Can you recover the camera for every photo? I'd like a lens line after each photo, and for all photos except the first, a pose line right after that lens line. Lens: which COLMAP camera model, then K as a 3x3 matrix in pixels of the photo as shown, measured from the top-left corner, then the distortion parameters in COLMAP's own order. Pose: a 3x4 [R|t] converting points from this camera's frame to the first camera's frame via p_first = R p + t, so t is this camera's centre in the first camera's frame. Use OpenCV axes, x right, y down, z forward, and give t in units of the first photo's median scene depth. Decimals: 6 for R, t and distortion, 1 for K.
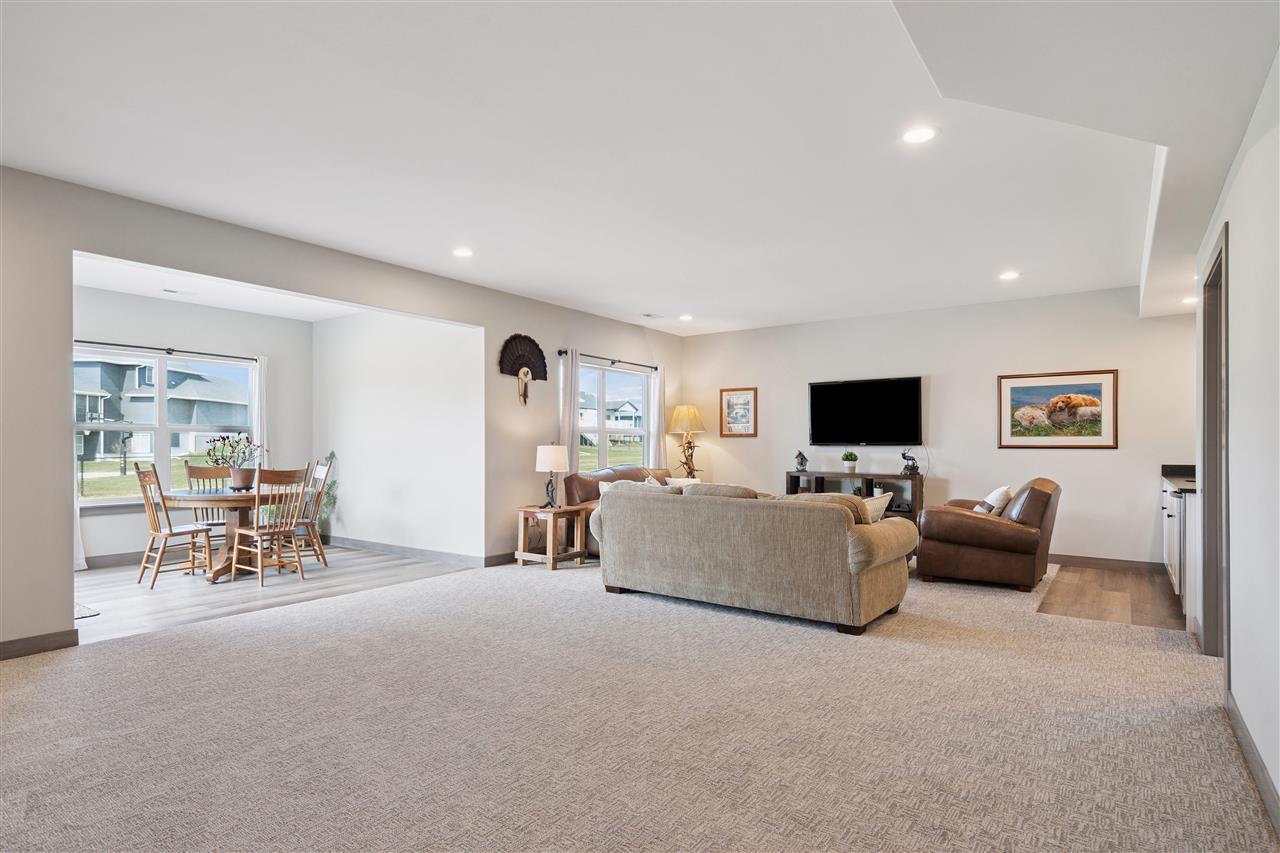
lens RADIAL K [[670.2, 0, 638.0], [0, 670.2, 446.8], [0, 0, 1]] dist [0.001070, 0.000492]
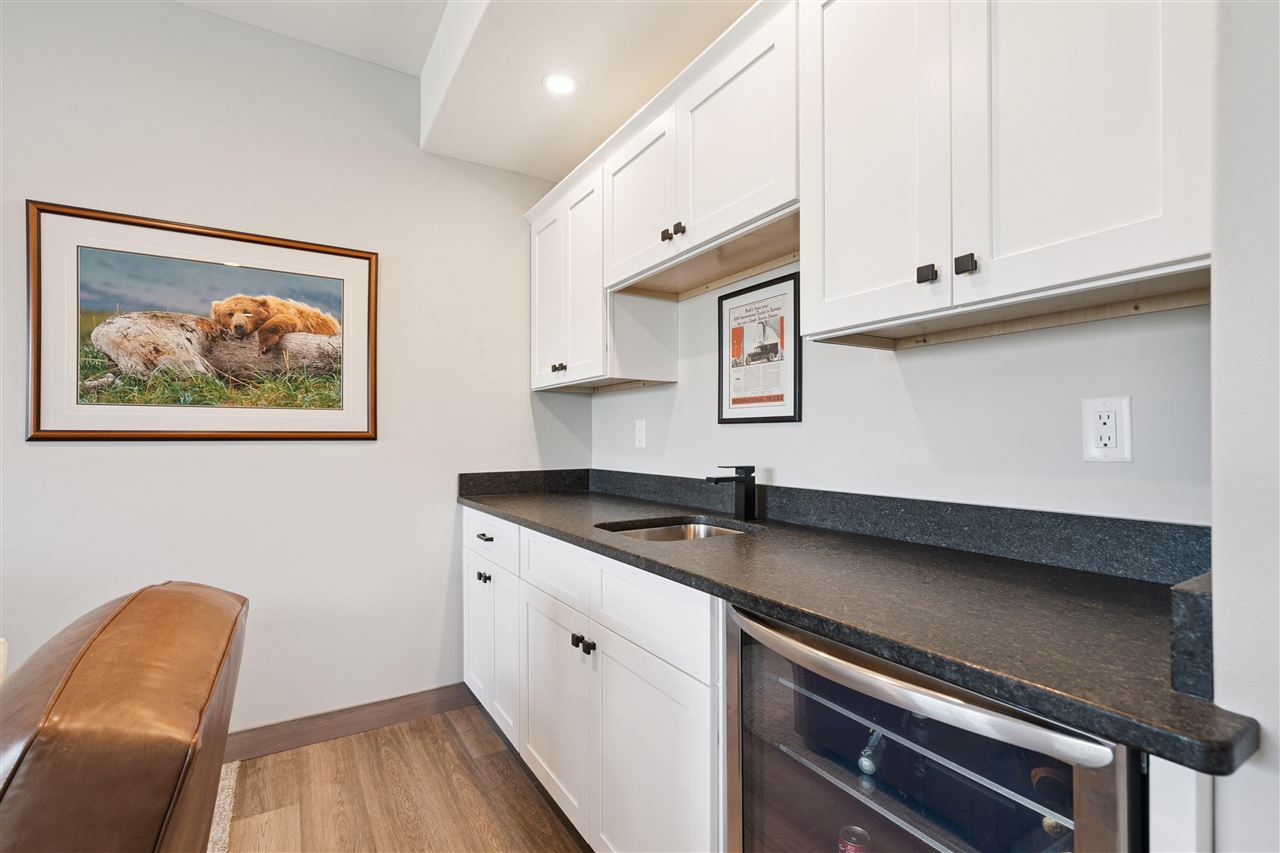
lens RADIAL K [[585.4, 0, 631.6], [0, 585.4, 429.4], [0, 0, 1]] dist [0.003220, 0.000766]
pose [[0.397901, 0.009368, 0.917380, 0.402470], [0.003970, 0.999921, -0.011933, 0.001077], [-0.917420, 0.008390, 0.397833, 0.645515]]
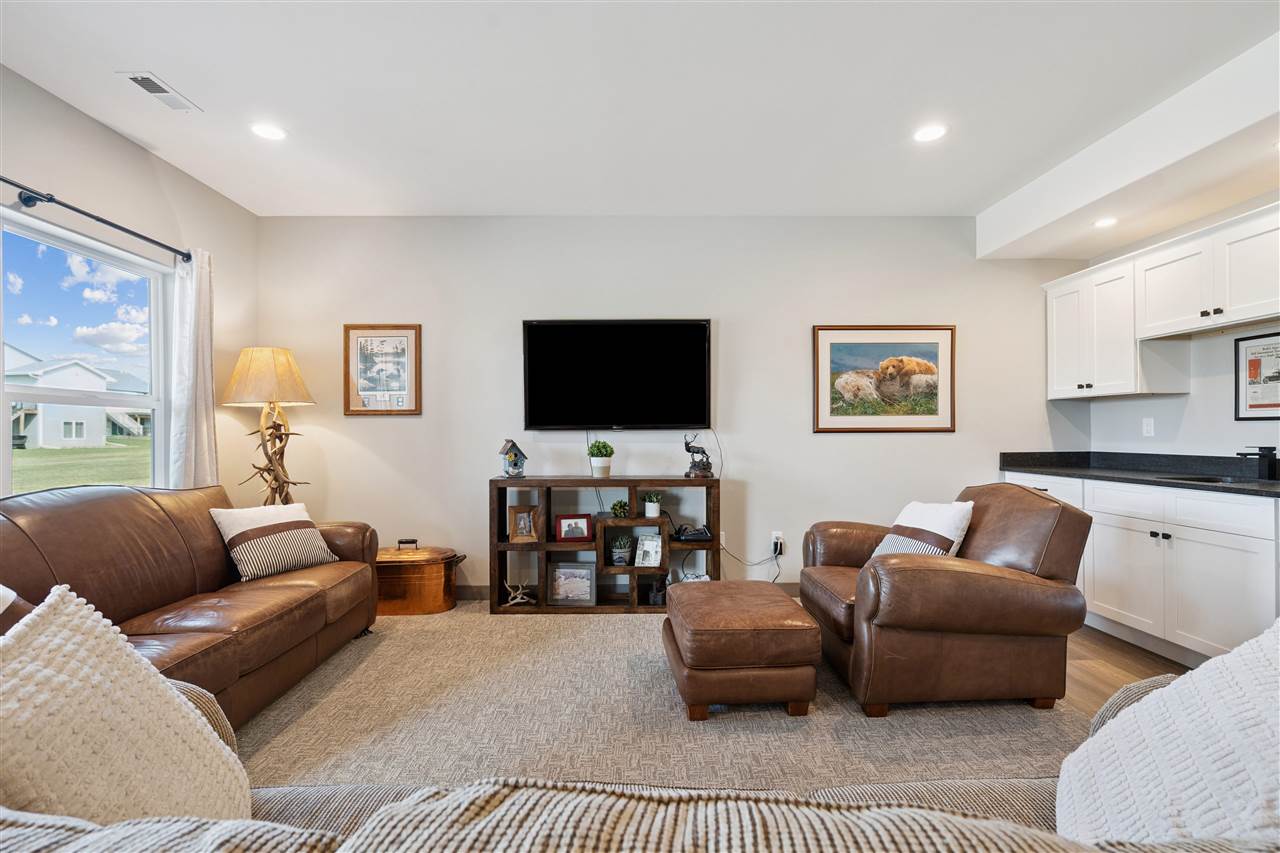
lens RADIAL K [[585.4, 0, 631.6], [0, 585.4, 429.4], [0, 0, 1]] dist [0.003220, 0.000766]
pose [[0.802982, -0.003307, 0.595995, 0.038369], [0.008107, 0.999953, -0.005374, 0.000284], [-0.595949, 0.009147, 0.802971, 0.634682]]
